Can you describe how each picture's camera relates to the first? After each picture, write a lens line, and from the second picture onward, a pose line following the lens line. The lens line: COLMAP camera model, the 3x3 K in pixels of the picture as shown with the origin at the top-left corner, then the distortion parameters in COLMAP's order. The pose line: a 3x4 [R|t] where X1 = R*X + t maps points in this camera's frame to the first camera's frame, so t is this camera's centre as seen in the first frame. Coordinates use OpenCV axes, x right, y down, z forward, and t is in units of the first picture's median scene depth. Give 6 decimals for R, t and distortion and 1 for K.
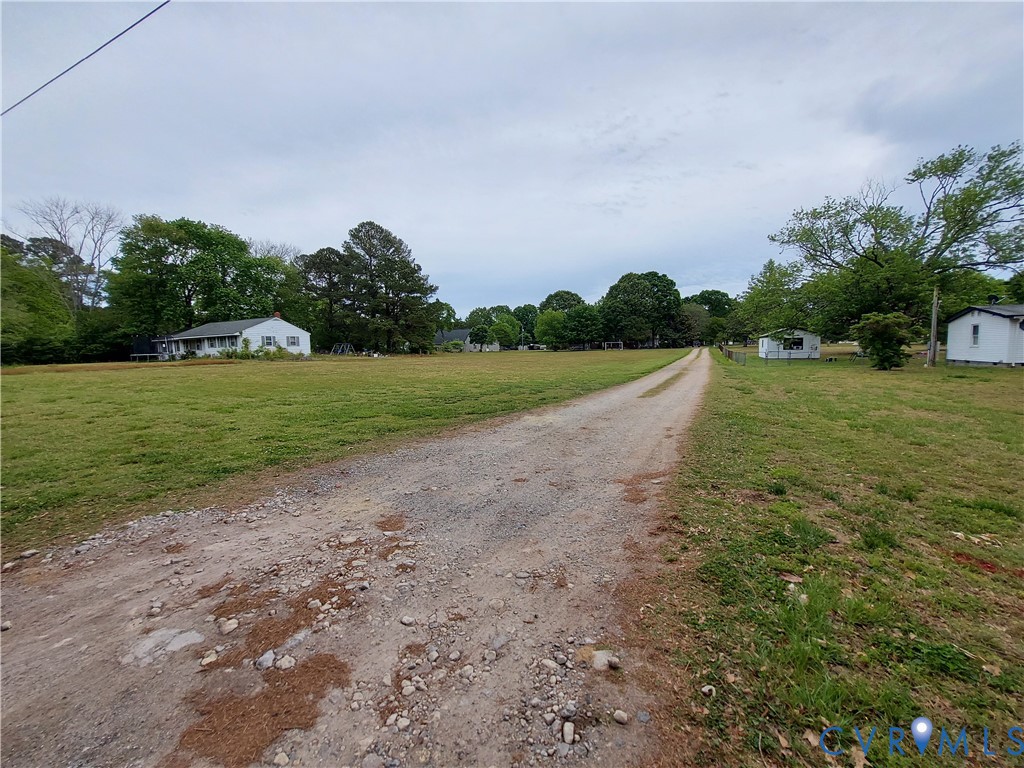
lens RADIAL K [[411.2, 0, 512.0], [0, 411.2, 384.0], [0, 0, 1]] dist [0.025003, 0.000070]
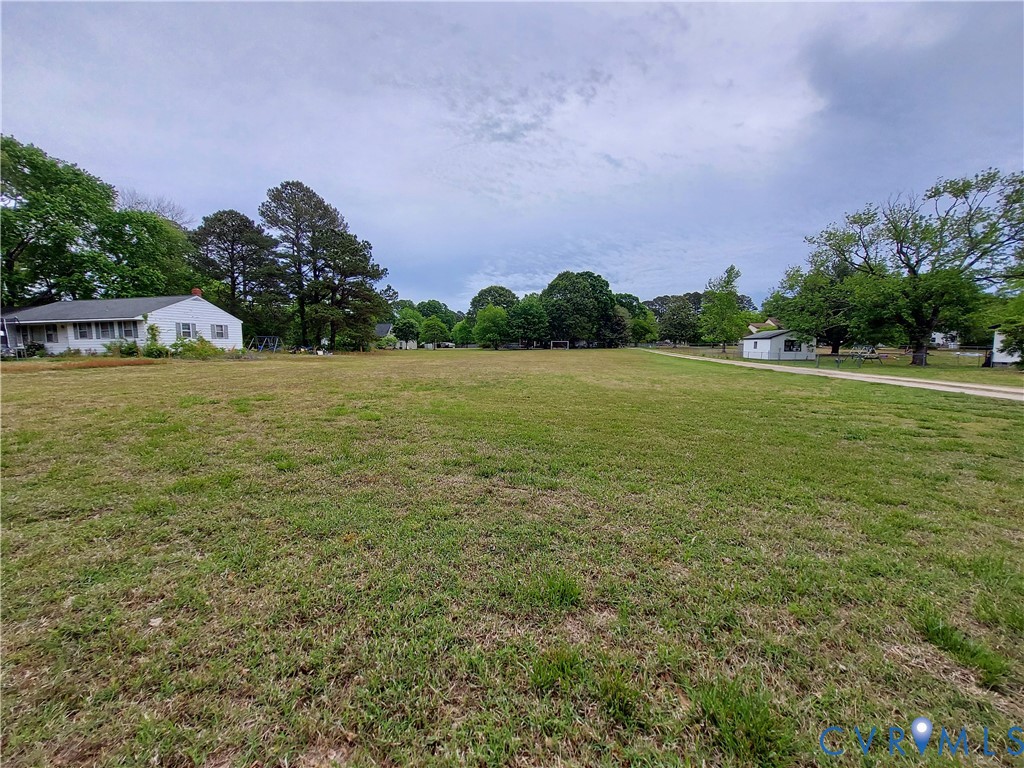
lens RADIAL K [[403.6, 0, 495.2], [0, 403.6, 379.7], [0, 0, 1]] dist [-0.001739, -0.000070]
pose [[0.957772, -0.010556, 0.287334, -0.238711], [0.012175, 0.999918, -0.003849, -0.012608], [-0.287270, 0.007185, 0.957823, 0.189169]]
